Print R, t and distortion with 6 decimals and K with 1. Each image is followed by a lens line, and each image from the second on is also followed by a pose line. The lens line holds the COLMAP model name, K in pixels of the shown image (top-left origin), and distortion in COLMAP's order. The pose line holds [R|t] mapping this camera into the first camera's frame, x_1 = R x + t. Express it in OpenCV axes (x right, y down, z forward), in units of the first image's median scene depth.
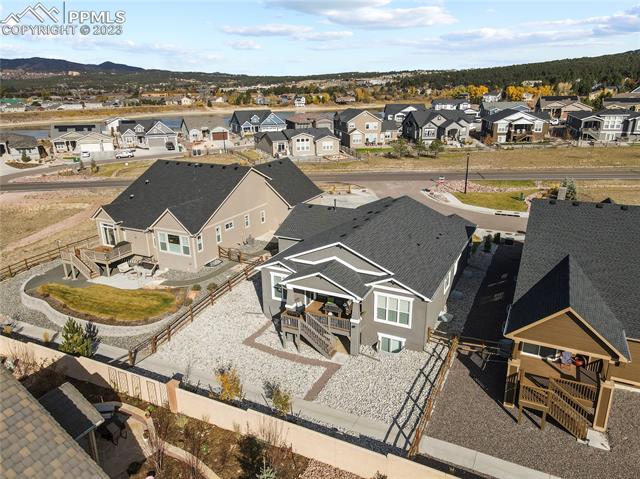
lens RADIAL K [[464.4, 0, 322.3], [0, 464.4, 241.9], [0, 0, 1]] dist [0.029472, 0.036810]
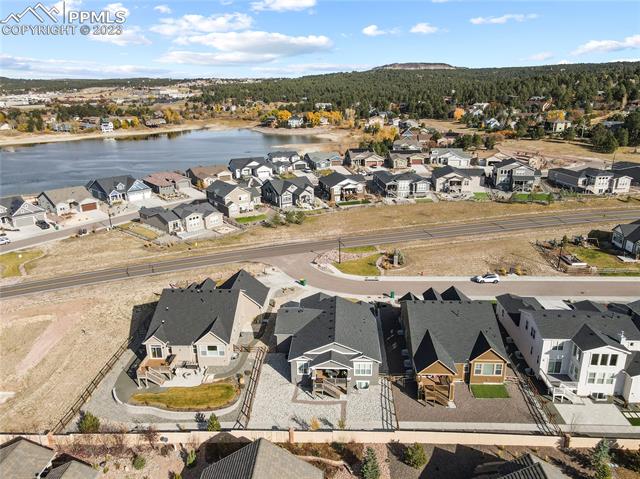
lens RADIAL K [[464.4, 0, 322.3], [0, 464.4, 241.9], [0, 0, 1]] dist [0.029472, 0.036810]
pose [[0.914821, -0.126682, 0.383476, -0.307851], [0.129105, 0.991439, 0.019530, -0.200834], [-0.382667, 0.031643, 0.923344, -0.372845]]
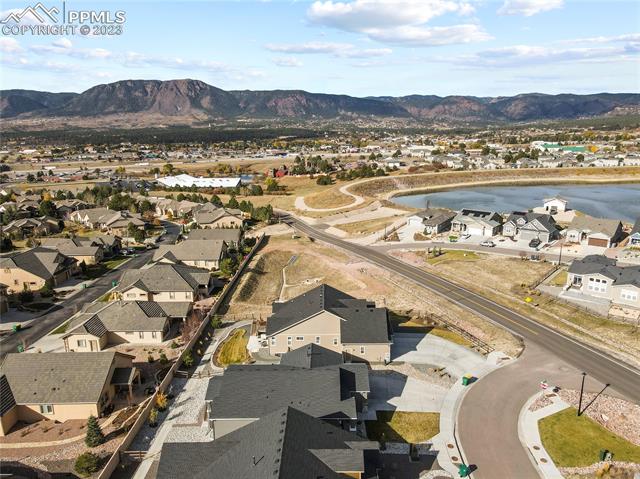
lens RADIAL K [[464.4, 0, 322.3], [0, 464.4, 241.9], [0, 0, 1]] dist [0.029472, 0.036810]
pose [[0.434740, 0.228462, -0.871095, 0.746838], [-0.280950, 0.953416, 0.109838, -0.351798], [0.855610, 0.196983, 0.478675, 0.118480]]
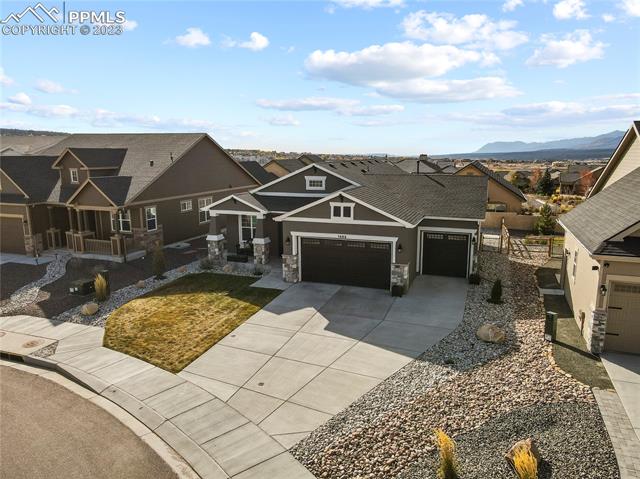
lens RADIAL K [[464.4, 0, 322.3], [0, 464.4, 241.9], [0, 0, 1]] dist [0.029472, 0.036810]
pose [[-0.993680, 0.031452, -0.107752, 0.138055], [-0.026045, 0.869138, 0.493882, -0.180001], [0.109185, 0.493568, -0.862826, 0.911574]]
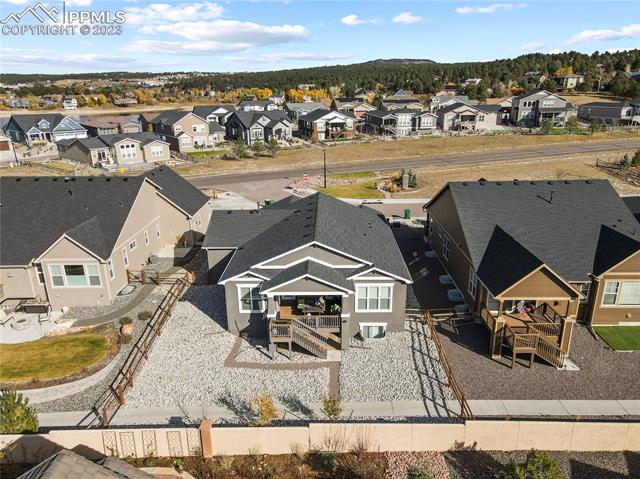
lens RADIAL K [[464.4, 0, 322.3], [0, 464.4, 241.9], [0, 0, 1]] dist [0.029472, 0.036810]
pose [[0.901448, -0.137066, 0.410614, -0.145894], [0.138766, 0.989988, 0.025824, -0.008819], [-0.410042, 0.033700, 0.911444, 0.035138]]
